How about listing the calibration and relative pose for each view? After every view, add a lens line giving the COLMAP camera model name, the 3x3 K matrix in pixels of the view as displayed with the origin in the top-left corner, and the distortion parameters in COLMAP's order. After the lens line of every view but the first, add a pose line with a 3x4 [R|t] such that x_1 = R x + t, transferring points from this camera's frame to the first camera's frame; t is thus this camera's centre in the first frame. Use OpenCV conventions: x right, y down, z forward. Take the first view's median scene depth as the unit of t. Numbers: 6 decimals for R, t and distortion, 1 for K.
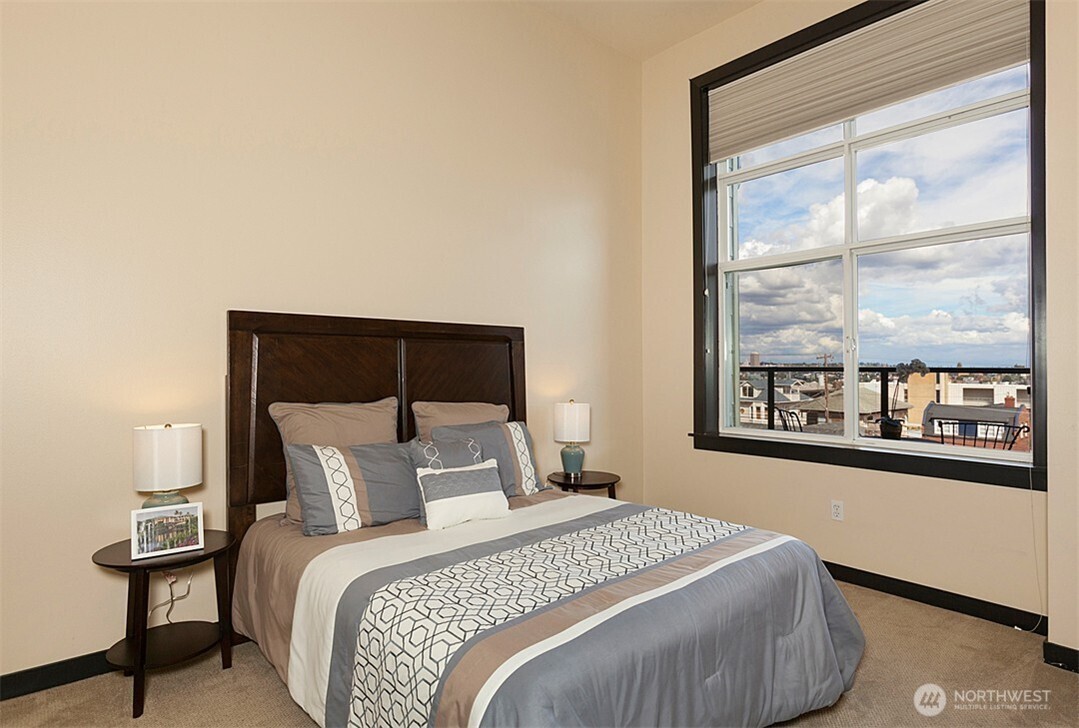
lens RADIAL K [[588.2, 0, 544.9], [0, 588.2, 368.4], [0, 0, 1]] dist [0.001017, 0.004852]
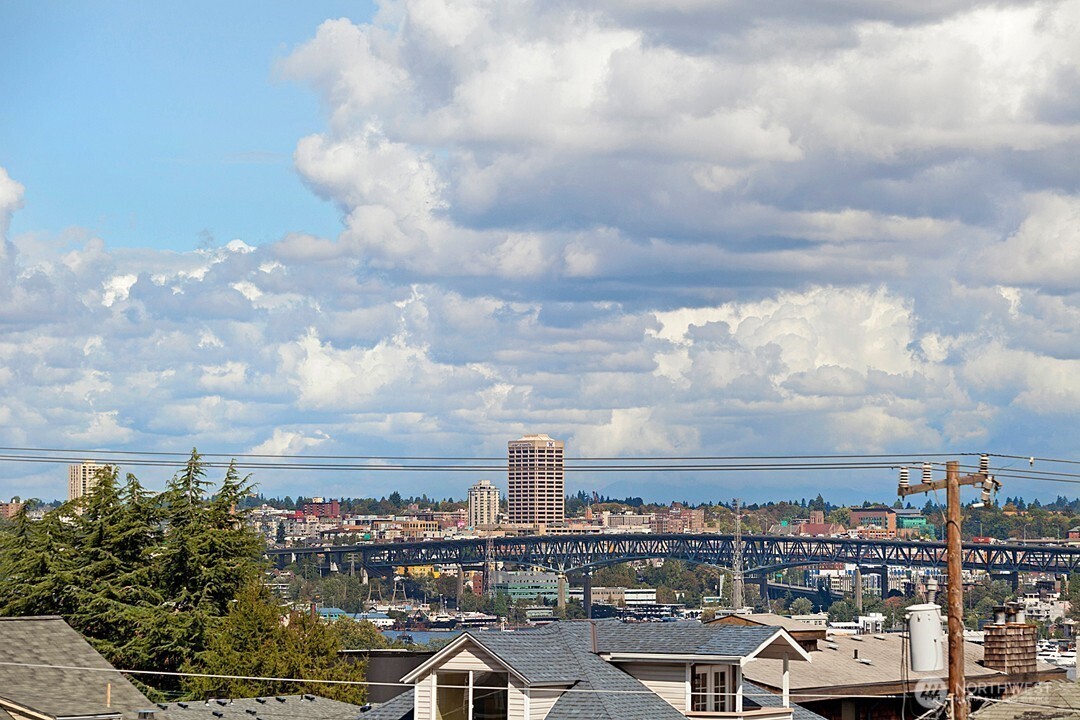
lens RADIAL K [[3739.0, 0, 540.0], [0, 3739.0, 359.1], [0, 0, 1]] dist [-0.259980, 0.000000]
pose [[0.942549, 0.012734, 0.333825, 0.046494], [0.002502, 0.998976, -0.045171, -0.005067], [-0.334058, 0.043412, 0.941552, 0.106404]]
